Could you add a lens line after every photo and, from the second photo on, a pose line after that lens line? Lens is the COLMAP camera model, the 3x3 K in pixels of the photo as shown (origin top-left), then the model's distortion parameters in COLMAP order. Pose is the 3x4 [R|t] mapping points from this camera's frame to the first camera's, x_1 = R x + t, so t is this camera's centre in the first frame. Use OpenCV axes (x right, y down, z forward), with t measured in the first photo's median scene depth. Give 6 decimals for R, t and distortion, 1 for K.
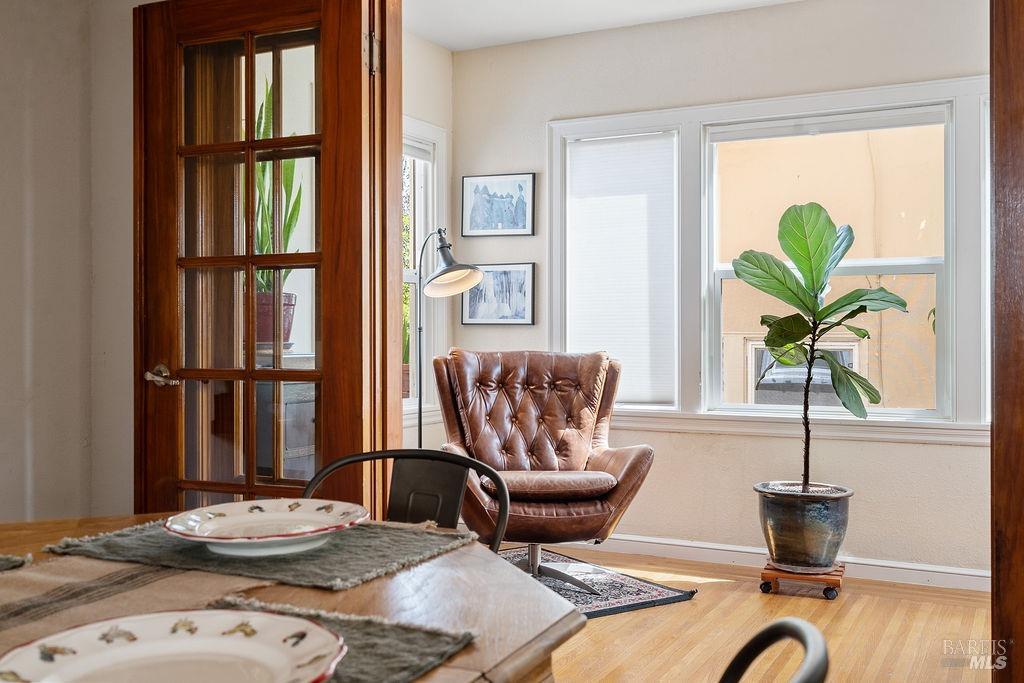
lens RADIAL K [[1013.4, 0, 512.0], [0, 1013.4, 341.5], [0, 0, 1]] dist [-0.000008, -0.003062]
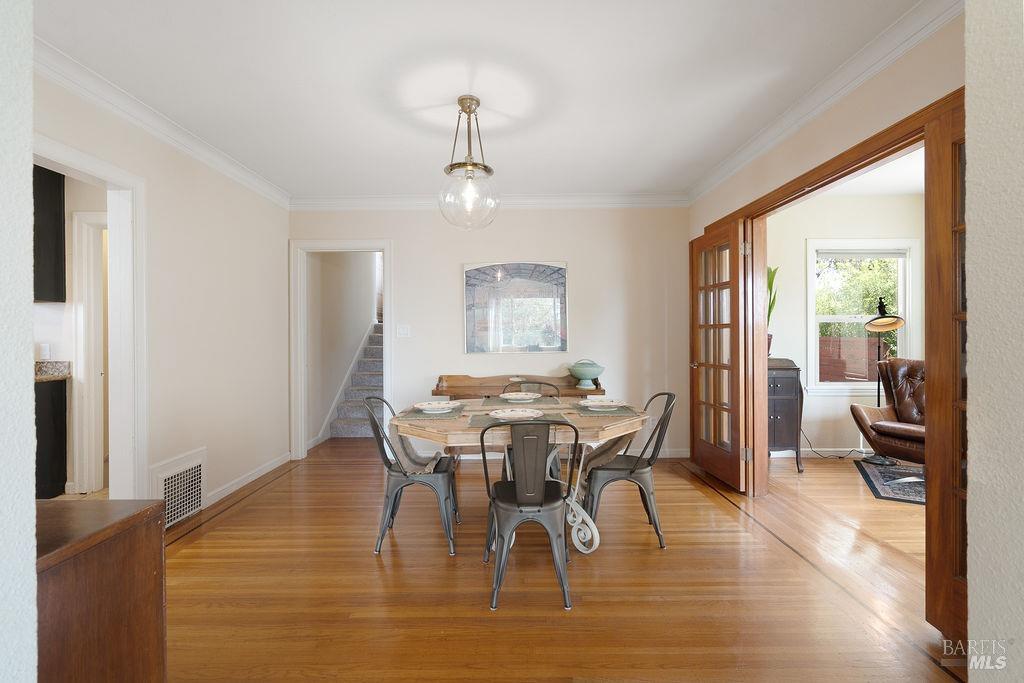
lens RADIAL K [[466.5, 0, 507.0], [0, 466.5, 337.0], [0, 0, 1]] dist [-0.001559, 0.000435]
pose [[0.439405, 0.001148, -0.898288, 0.427285], [-0.002619, 0.999997, -0.000003, -0.030495], [0.898285, 0.002354, 0.439406, -0.062287]]
